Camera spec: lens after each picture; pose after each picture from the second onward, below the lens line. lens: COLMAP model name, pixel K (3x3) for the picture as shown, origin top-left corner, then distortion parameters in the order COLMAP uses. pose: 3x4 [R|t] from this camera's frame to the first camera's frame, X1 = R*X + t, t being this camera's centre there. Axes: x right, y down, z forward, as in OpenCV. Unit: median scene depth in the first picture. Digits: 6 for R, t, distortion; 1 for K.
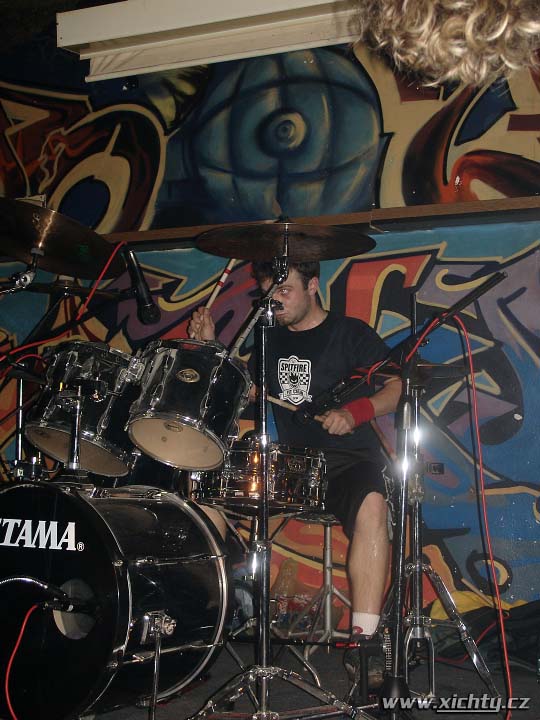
lens RADIAL K [[1089.7, 0, 268.6], [0, 1089.7, 343.5], [0, 0, 1]] dist [-0.042513, 0.114409]
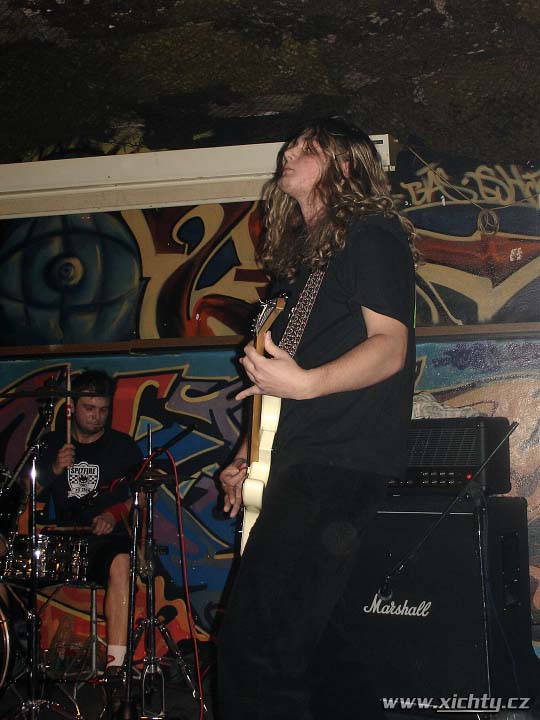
lens RADIAL K [[1107.2, 0, 318.2], [0, 1107.2, 265.7], [0, 0, 1]] dist [-0.140707, 0.214630]
pose [[0.978854, 0.007594, 0.204420, 0.043959], [0.011016, 0.995904, -0.089748, -0.091967], [-0.204264, 0.090103, 0.974760, -0.341685]]
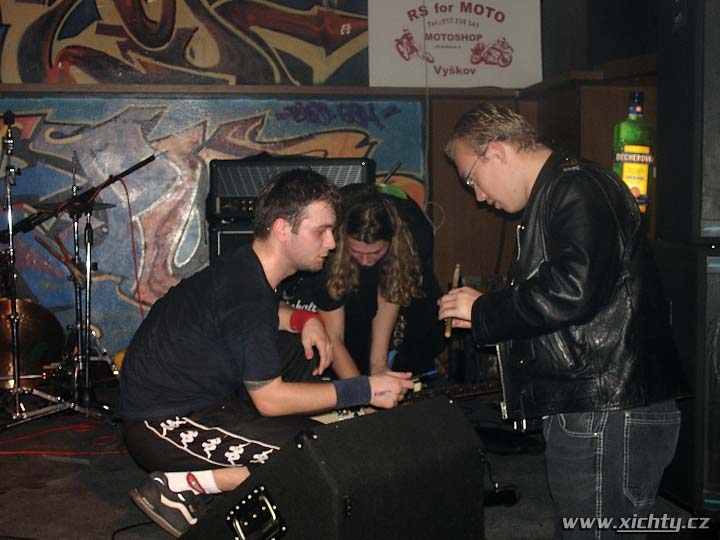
lens RADIAL K [[1089.7, 0, 360.0], [0, 1089.7, 270.0], [0, 0, 1]] dist [-0.042513, 0.114409]
pose [[0.814815, -0.046624, 0.577844, -0.349368], [-0.026584, 0.992707, 0.117584, -0.062347], [-0.579112, -0.111171, 0.807633, -0.420329]]
